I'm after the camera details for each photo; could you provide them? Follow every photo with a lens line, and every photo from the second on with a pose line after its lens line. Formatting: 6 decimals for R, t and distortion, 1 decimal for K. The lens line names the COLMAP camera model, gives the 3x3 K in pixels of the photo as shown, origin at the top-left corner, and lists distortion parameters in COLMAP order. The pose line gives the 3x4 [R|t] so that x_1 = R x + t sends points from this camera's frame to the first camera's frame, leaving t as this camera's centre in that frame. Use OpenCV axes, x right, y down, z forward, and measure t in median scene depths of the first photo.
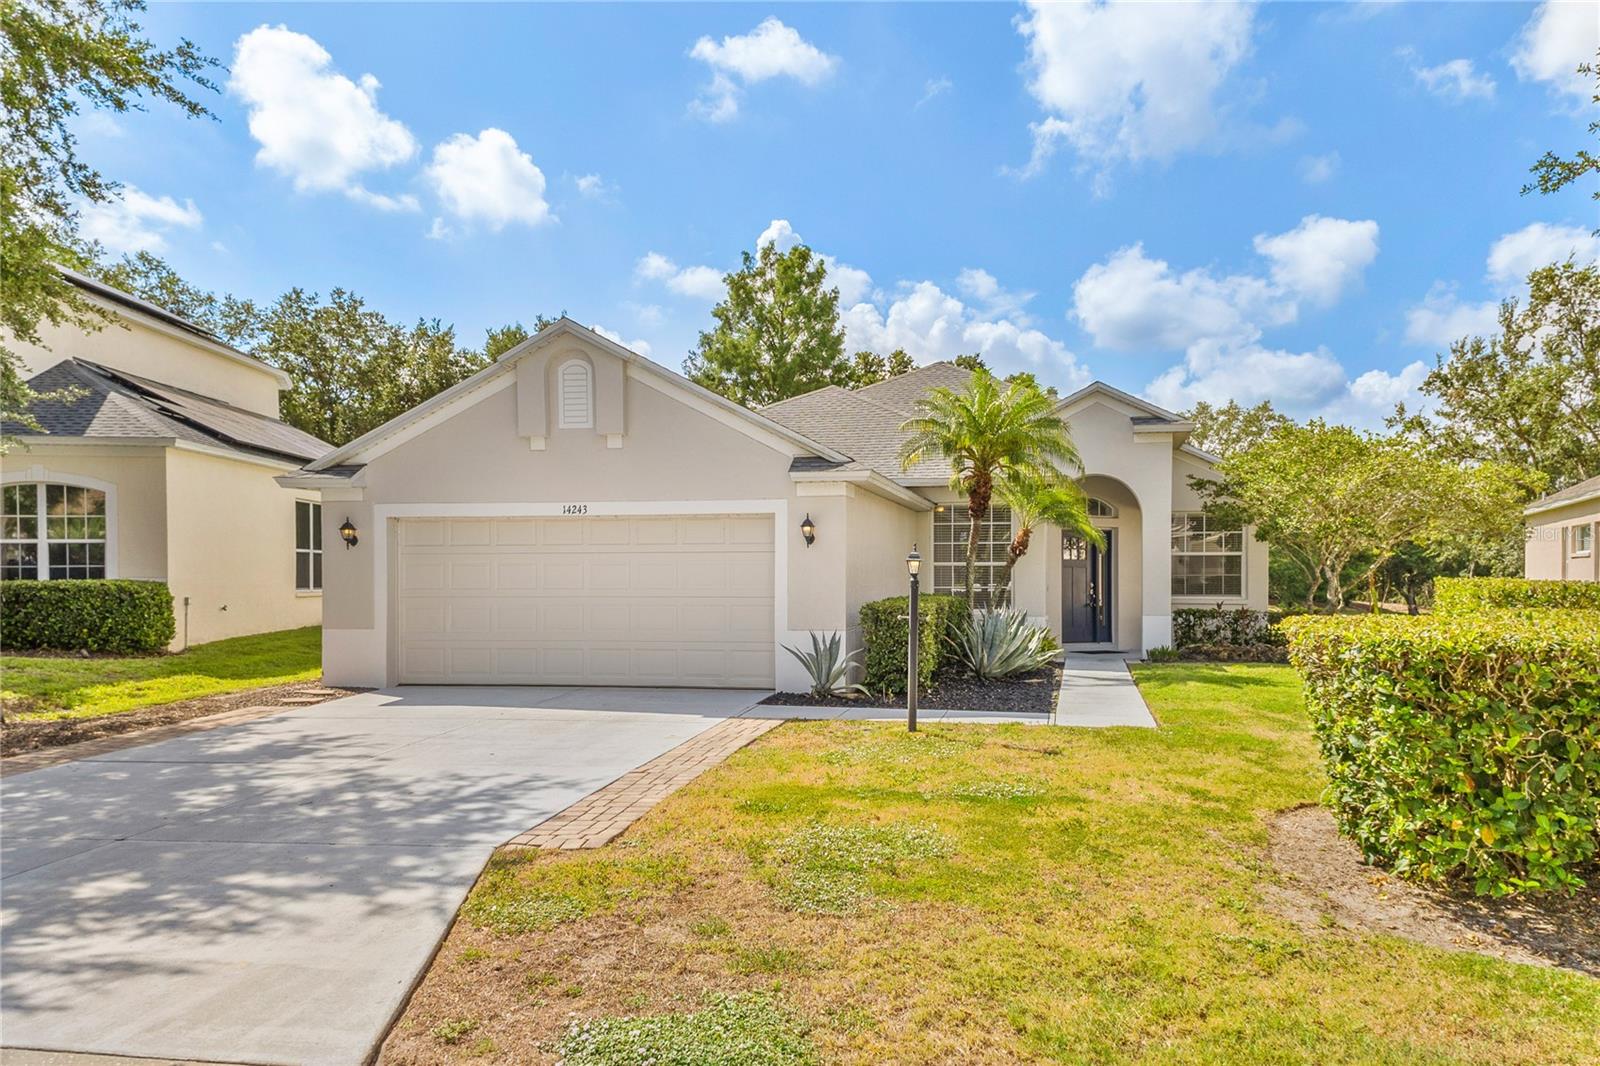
lens RADIAL K [[1203.0, 0, 801.7], [0, 1203.0, 556.2], [0, 0, 1]] dist [0.270555, -0.000243]
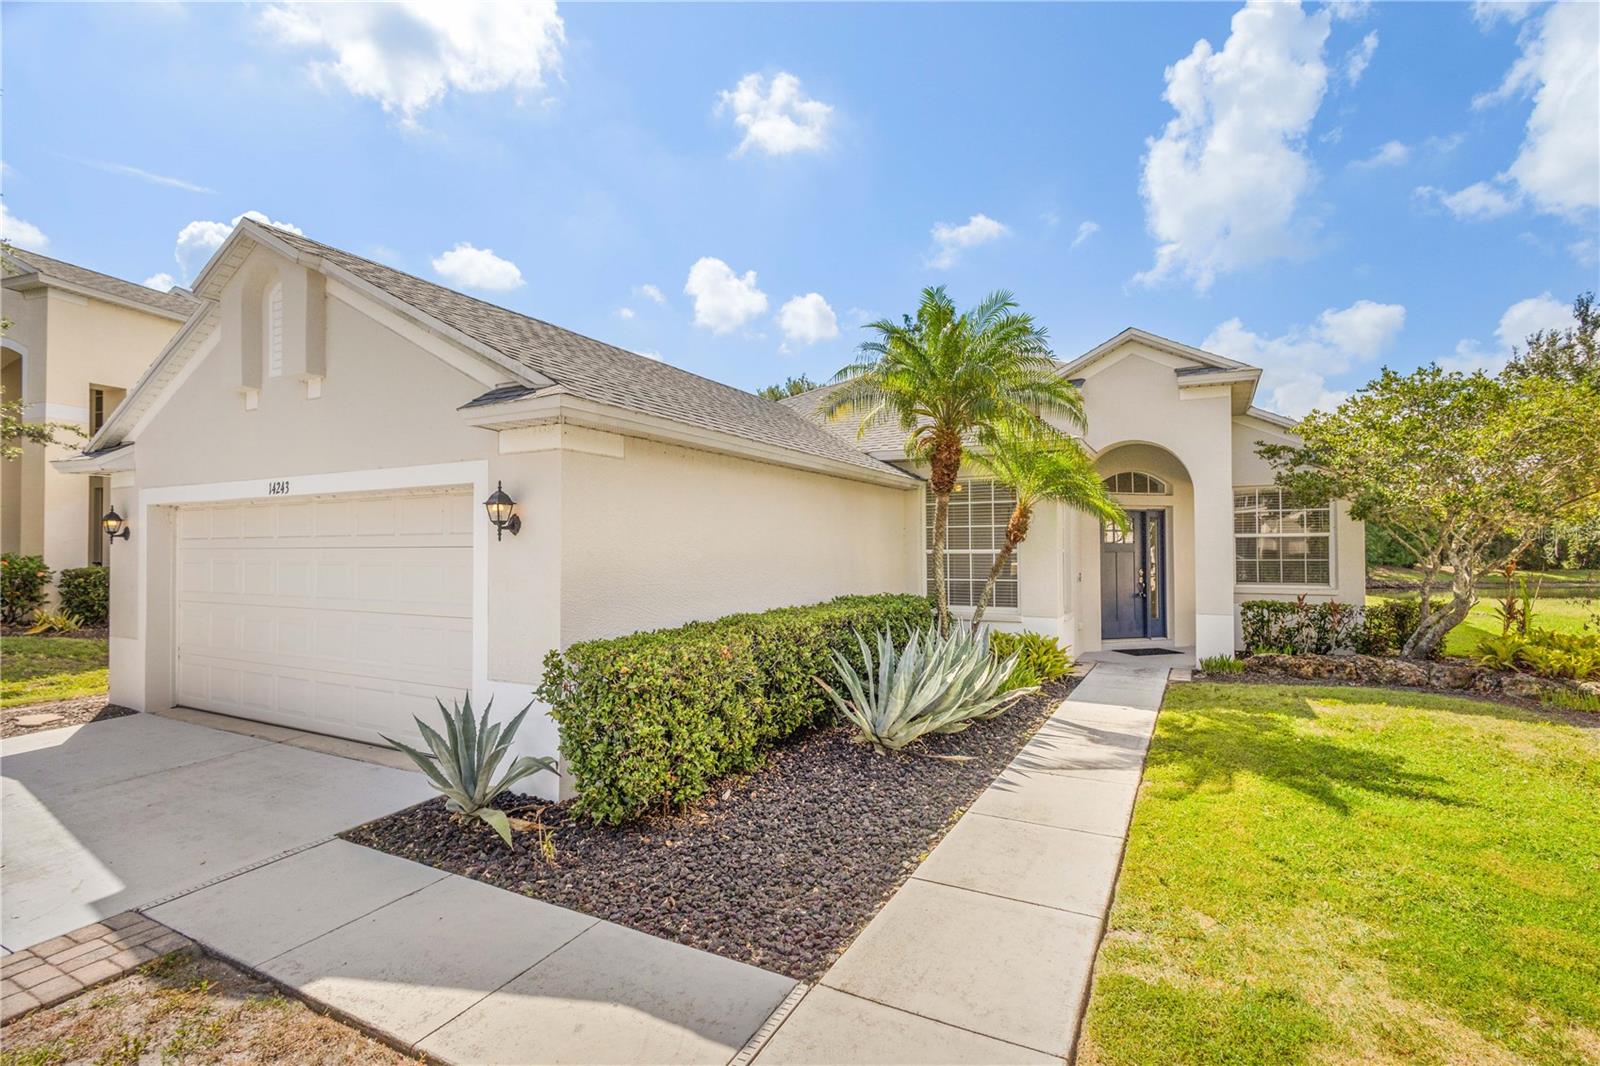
lens RADIAL K [[727.4, 0, 816.1], [0, 727.4, 525.9], [0, 0, 1]] dist [0.034559, -0.012399]
pose [[0.966162, -0.013322, -0.257591, 0.151481], [0.010162, 0.999856, -0.013595, -0.004850], [0.257735, 0.010517, 0.966159, 0.441573]]
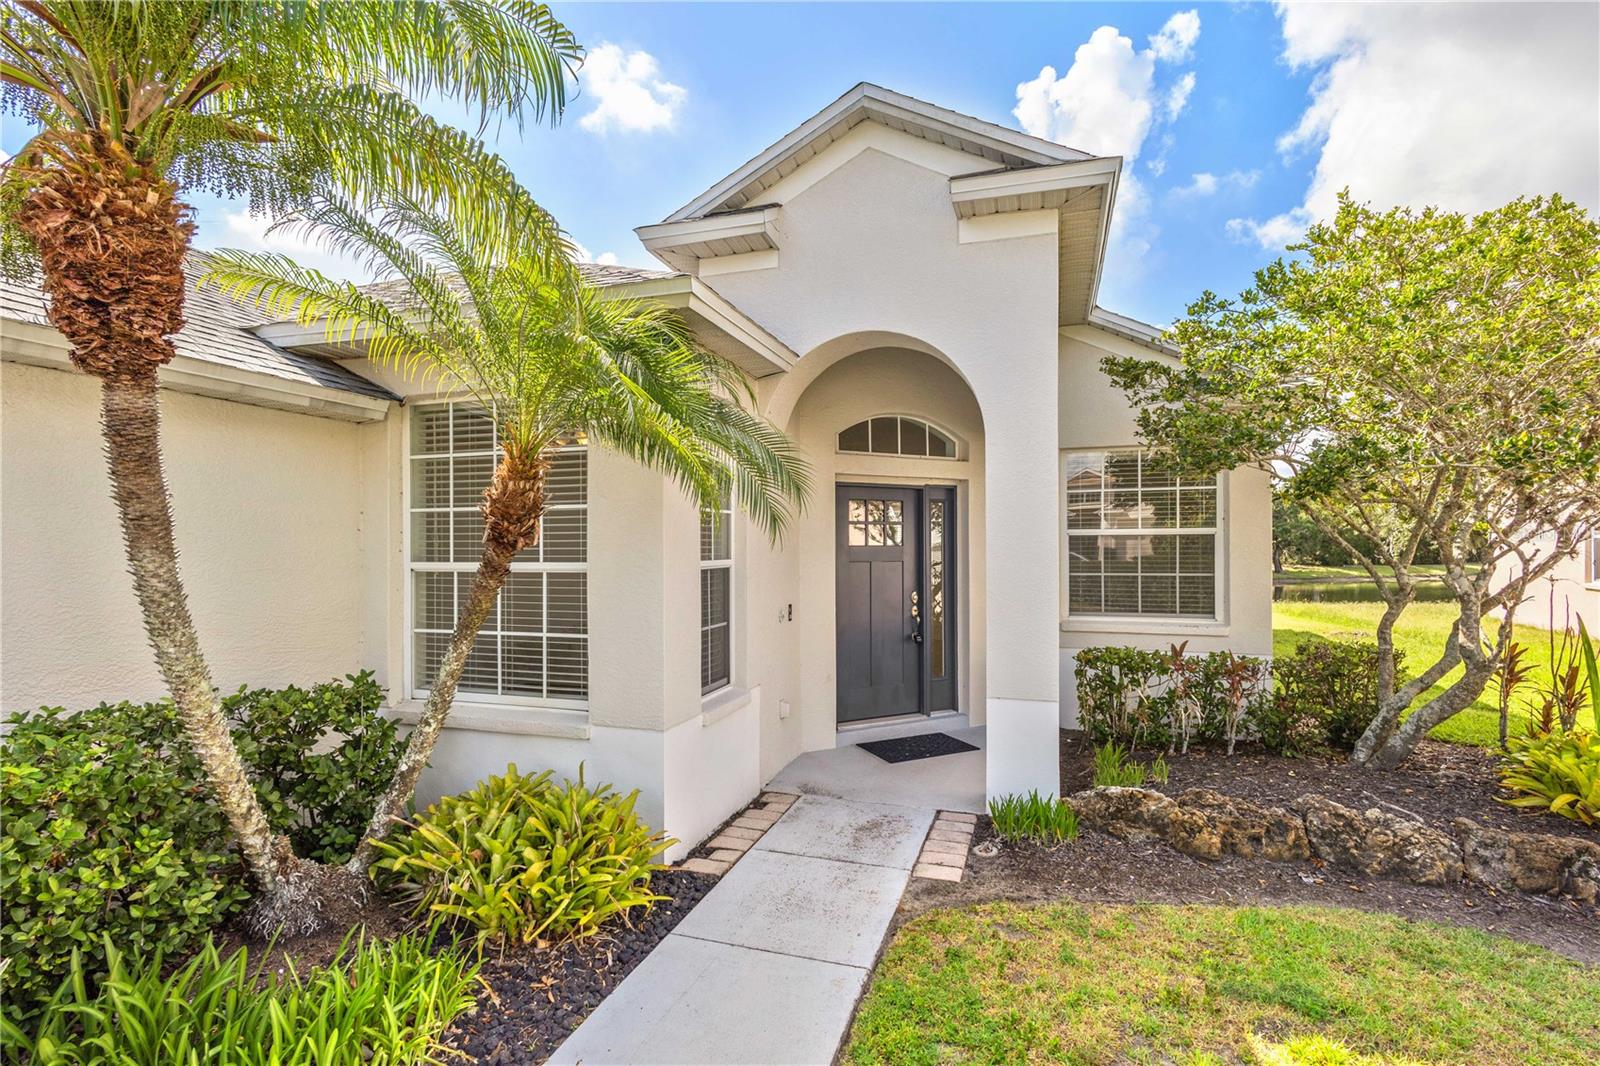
lens RADIAL K [[744.1, 0, 800.0], [0, 744.1, 533.0], [0, 0, 1]] dist [0.006911, -0.000956]
pose [[0.995300, -0.006786, -0.096605, 0.226311], [0.007075, 0.999971, 0.002650, -0.003308], [0.096584, -0.003321, 0.995319, 0.714168]]
